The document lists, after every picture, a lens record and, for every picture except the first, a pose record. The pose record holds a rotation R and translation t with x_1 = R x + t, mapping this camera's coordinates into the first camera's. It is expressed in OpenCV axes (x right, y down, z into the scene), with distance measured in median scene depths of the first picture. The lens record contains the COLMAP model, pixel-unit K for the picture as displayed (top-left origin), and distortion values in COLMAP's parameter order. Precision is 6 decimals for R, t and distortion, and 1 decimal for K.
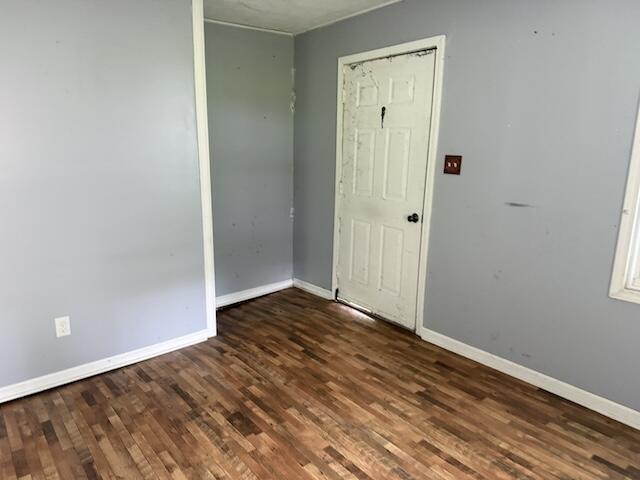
lens RADIAL K [[454.6, 0, 290.4], [0, 454.6, 243.1], [0, 0, 1]] dist [0.038202, -0.043574]
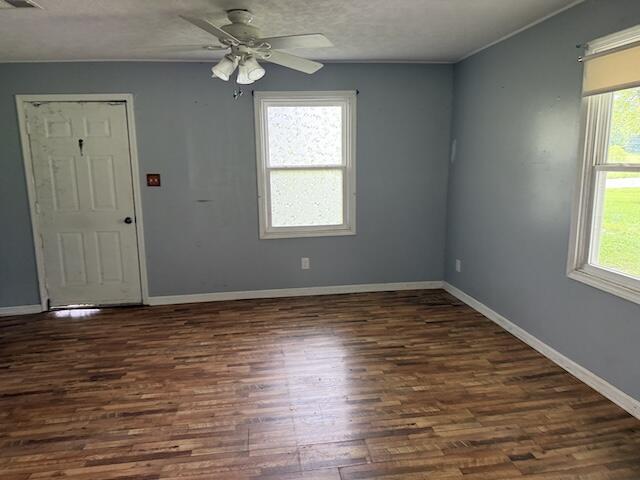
lens RADIAL K [[454.6, 0, 319.9], [0, 454.6, 240.3], [0, 0, 1]] dist [0.038202, -0.043574]
pose [[0.503807, -0.163013, 0.848296, -0.638934], [0.213651, 0.975036, 0.060480, 0.045339], [-0.836978, 0.150769, 0.526058, -0.204020]]
